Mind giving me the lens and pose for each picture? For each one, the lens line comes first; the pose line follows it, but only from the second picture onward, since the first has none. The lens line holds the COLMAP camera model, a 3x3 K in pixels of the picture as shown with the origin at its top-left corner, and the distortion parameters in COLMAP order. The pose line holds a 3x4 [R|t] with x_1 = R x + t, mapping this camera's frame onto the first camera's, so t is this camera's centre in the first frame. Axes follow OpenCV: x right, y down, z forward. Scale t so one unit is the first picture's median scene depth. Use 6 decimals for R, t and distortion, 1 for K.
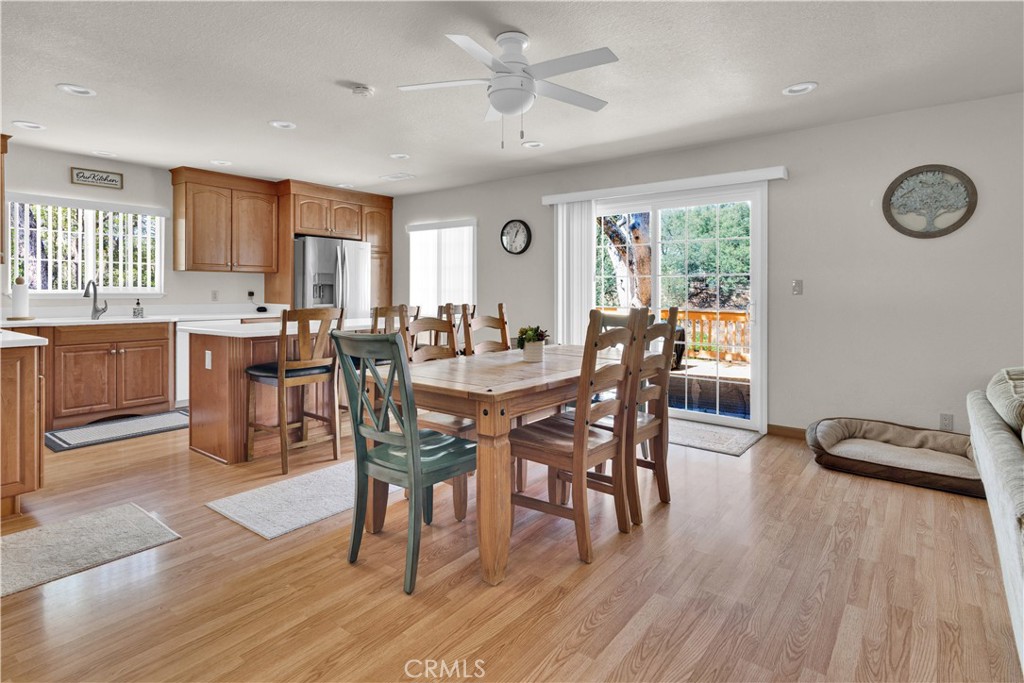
lens RADIAL K [[518.2, 0, 474.2], [0, 518.2, 298.2], [0, 0, 1]] dist [0.002993, 0.002534]
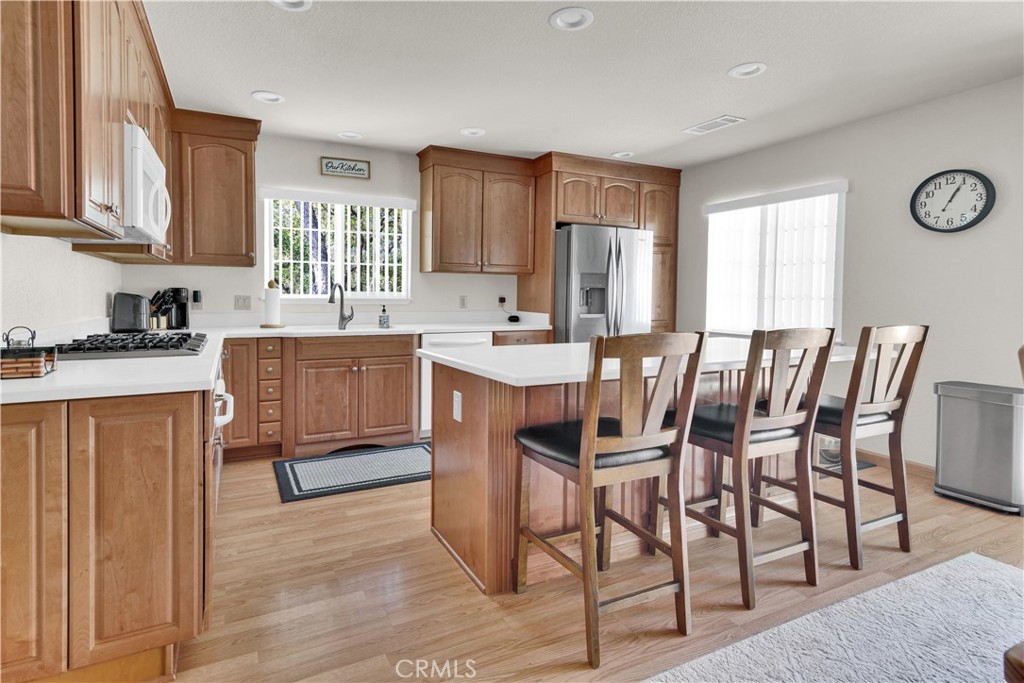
lens RADIAL K [[518.2, 0, 484.9], [0, 518.2, 312.0], [0, 0, 1]] dist [0.002993, 0.002534]
pose [[0.914899, 0.015433, -0.403388, -0.147545], [-0.008817, 0.999795, 0.018252, -0.004697], [0.403587, -0.013142, 0.914847, 0.281617]]
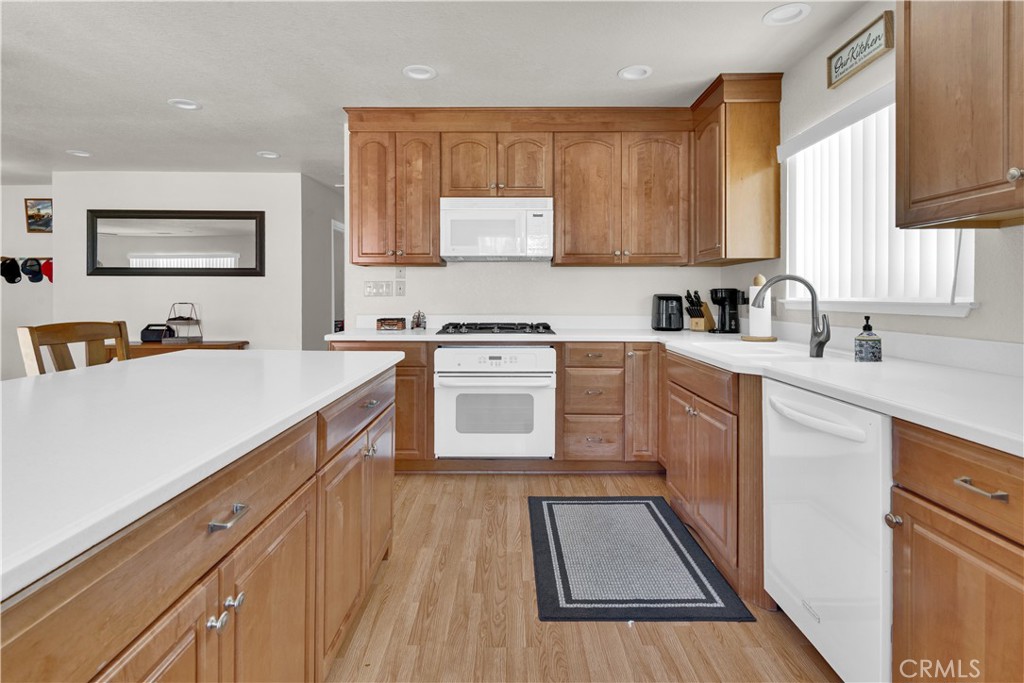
lens RADIAL K [[518.2, 0, 479.3], [0, 518.2, 304.5], [0, 0, 1]] dist [0.002993, 0.002534]
pose [[-0.764877, 0.005101, -0.644156, -0.161741], [-0.015490, 0.999534, 0.026309, -0.013342], [0.643990, 0.030101, -0.764442, 1.114620]]
